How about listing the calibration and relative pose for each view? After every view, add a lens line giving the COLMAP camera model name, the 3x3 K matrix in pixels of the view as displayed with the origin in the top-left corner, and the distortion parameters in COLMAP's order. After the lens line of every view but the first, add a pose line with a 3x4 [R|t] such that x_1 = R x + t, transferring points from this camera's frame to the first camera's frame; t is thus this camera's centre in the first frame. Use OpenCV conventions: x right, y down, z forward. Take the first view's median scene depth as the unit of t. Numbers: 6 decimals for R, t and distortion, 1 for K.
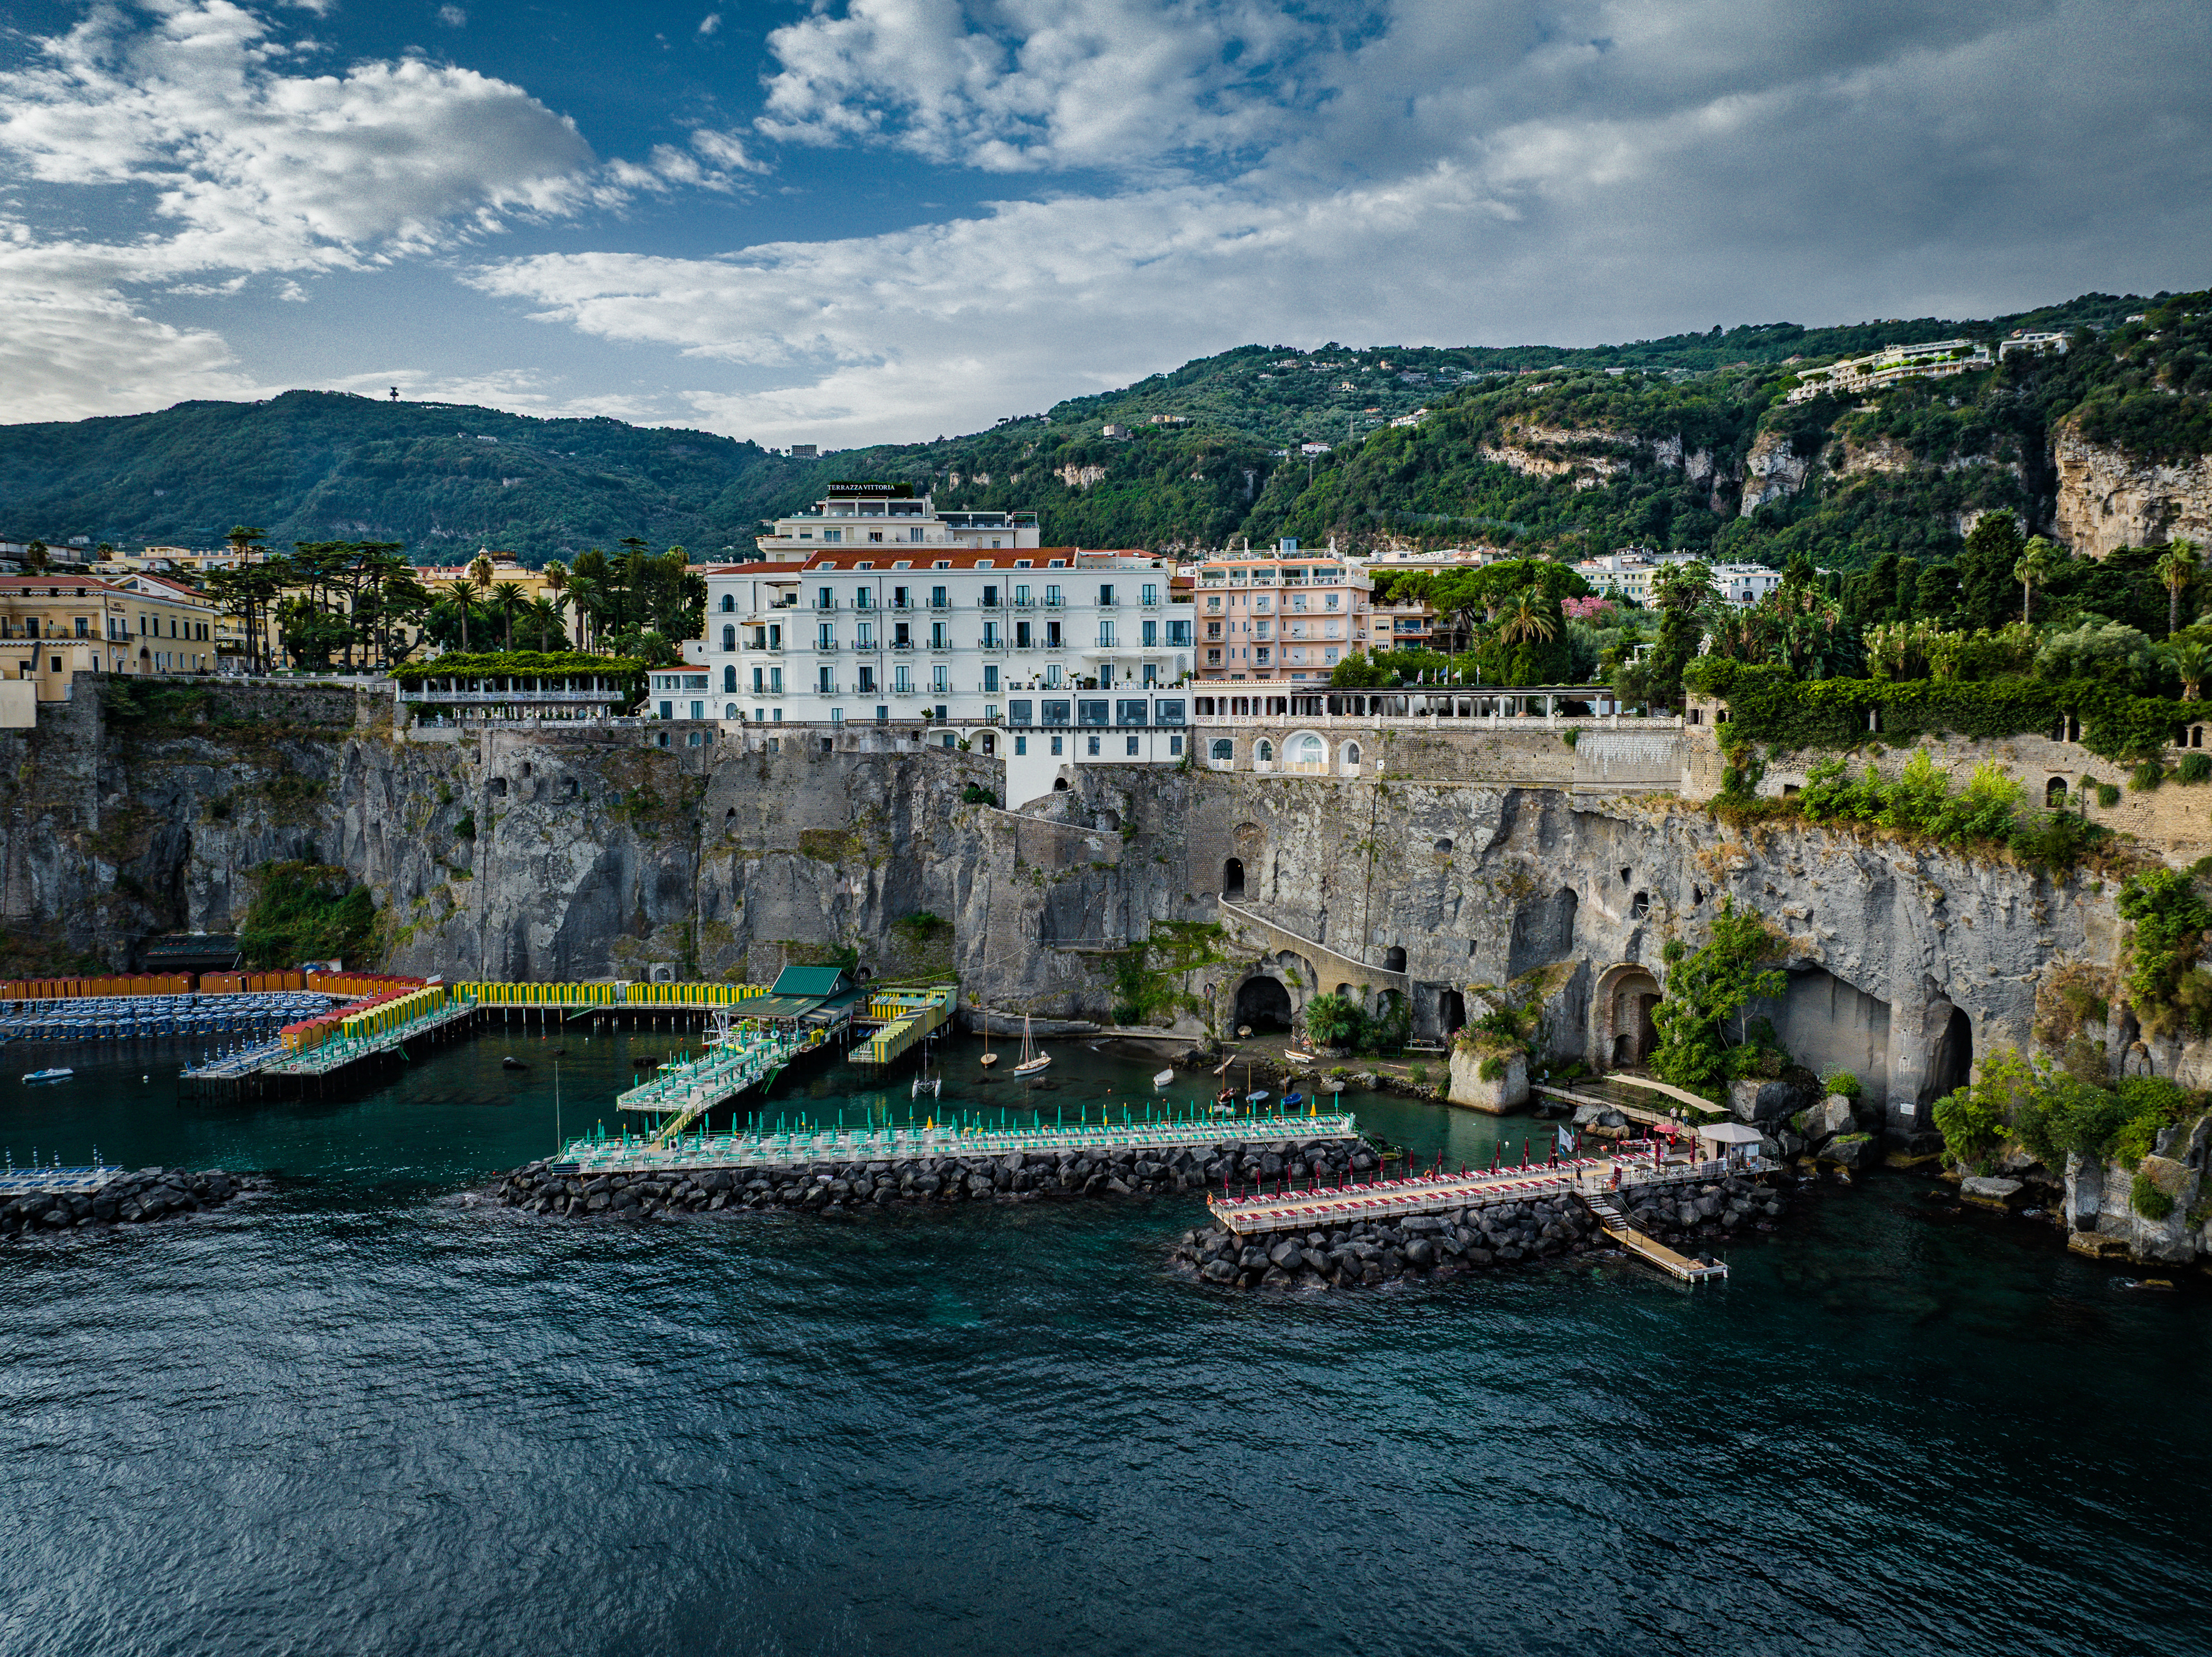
lens RADIAL K [[1557.7, 0, 1106.0], [0, 1557.7, 828.5], [0, 0, 1]] dist [-0.028489, -0.013508]
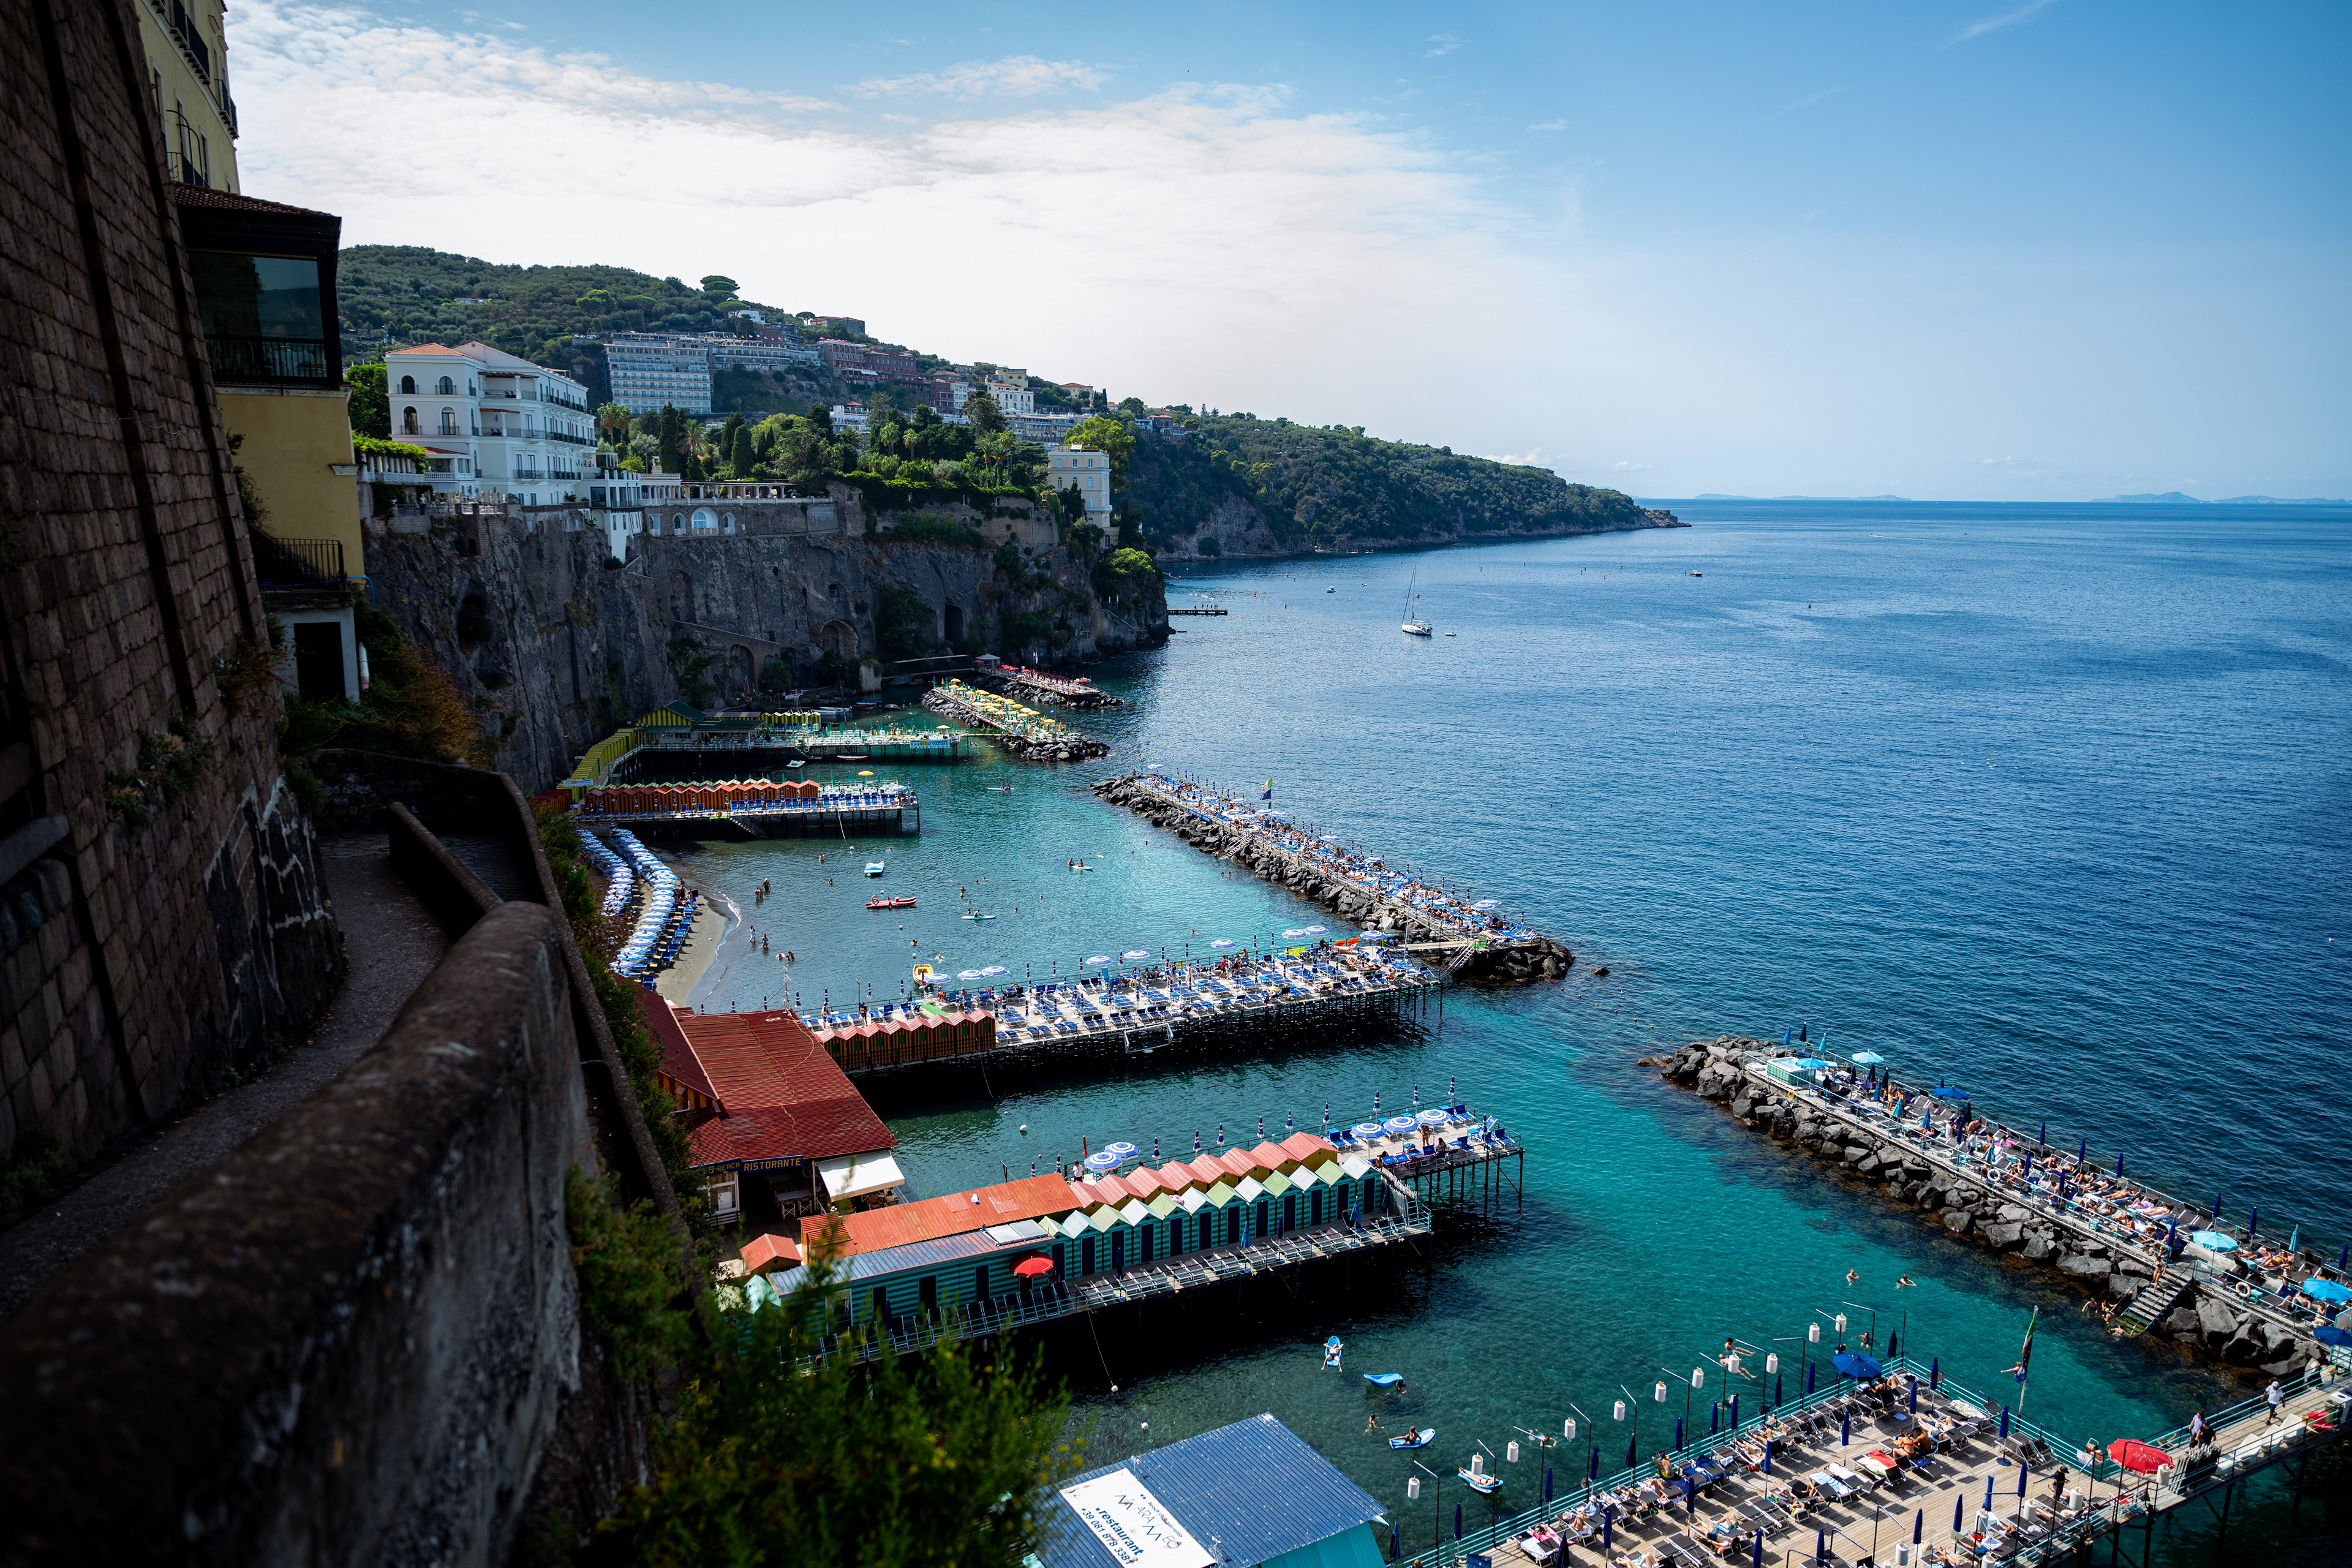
lens RADIAL K [[1605.1, 0, 1176.0], [0, 1605.1, 784.0], [0, 0, 1]] dist [-0.001488, -0.000134]
pose [[-0.259707, -0.167170, 0.951108, -1.420380], [0.084248, 0.977225, 0.194765, -0.058482], [-0.962005, 0.130711, -0.239709, 0.858323]]
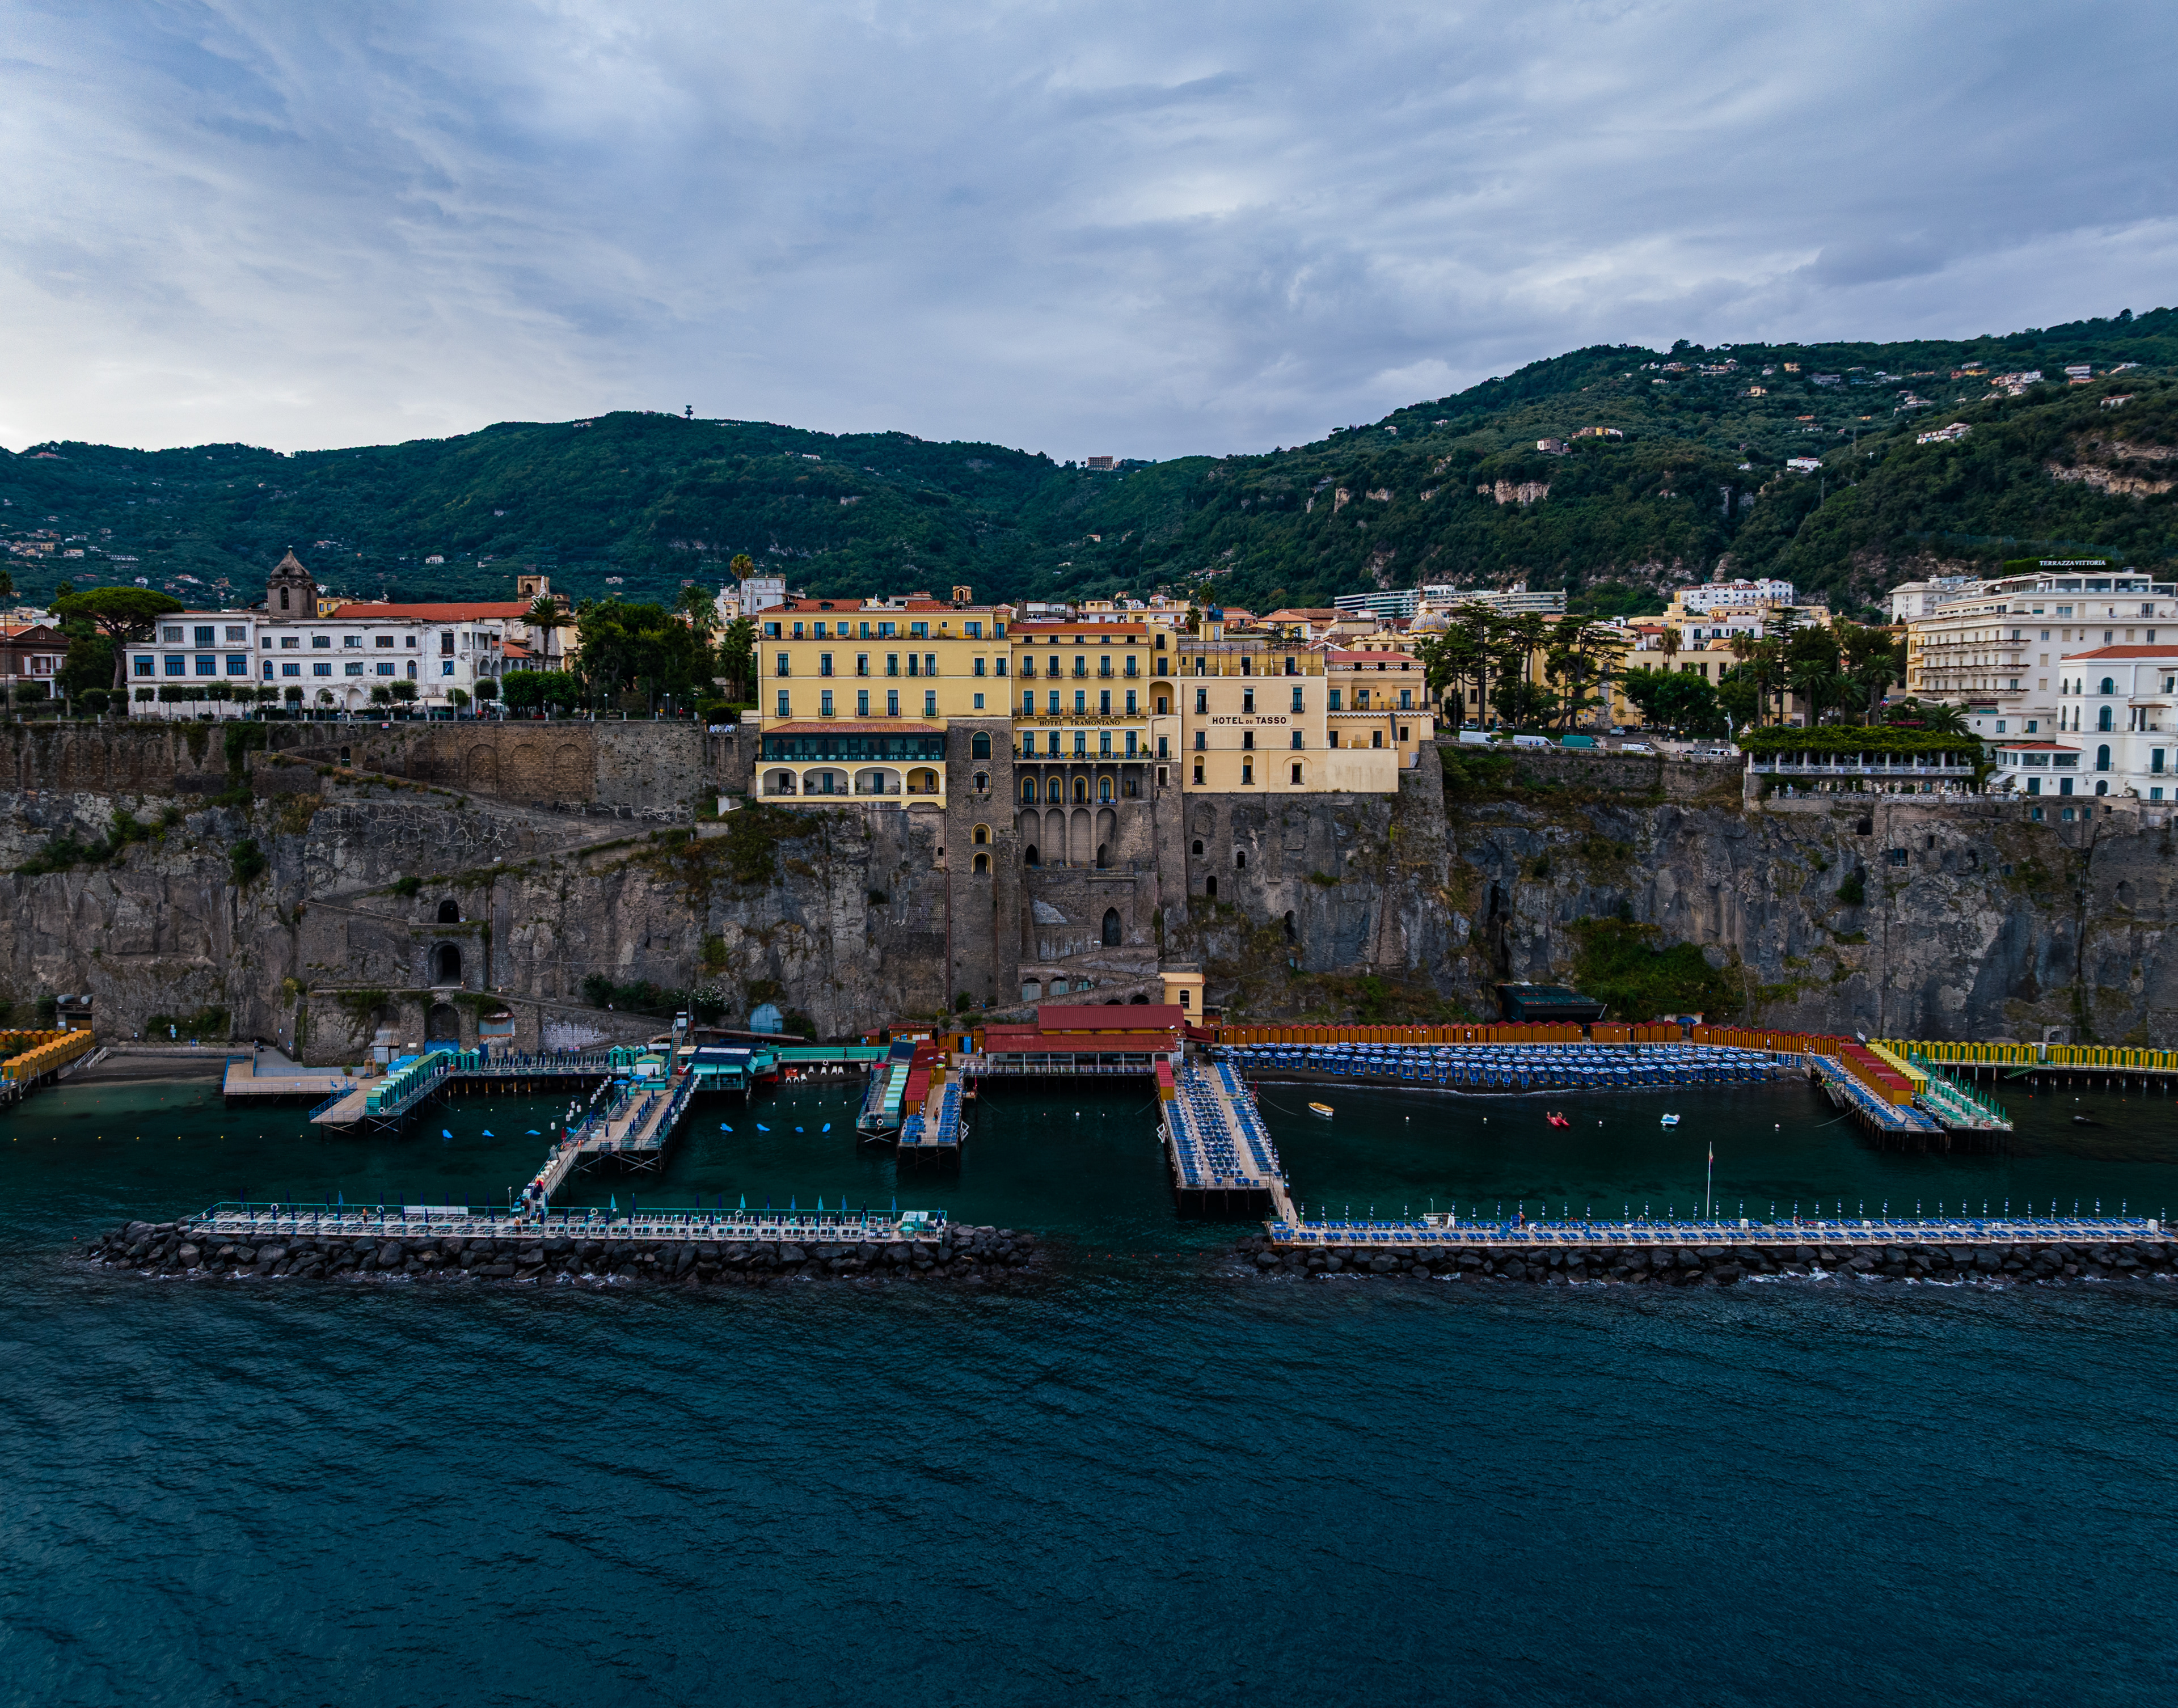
lens RADIAL K [[1609.3, 0, 1045.5], [0, 1609.3, 844.0], [0, 0, 1]] dist [-0.026502, -0.007935]
pose [[0.987676, 0.017250, -0.155562, -0.798898], [-0.017096, 0.999851, 0.002328, -0.028458], [0.155579, 0.000360, 0.987823, -0.178074]]
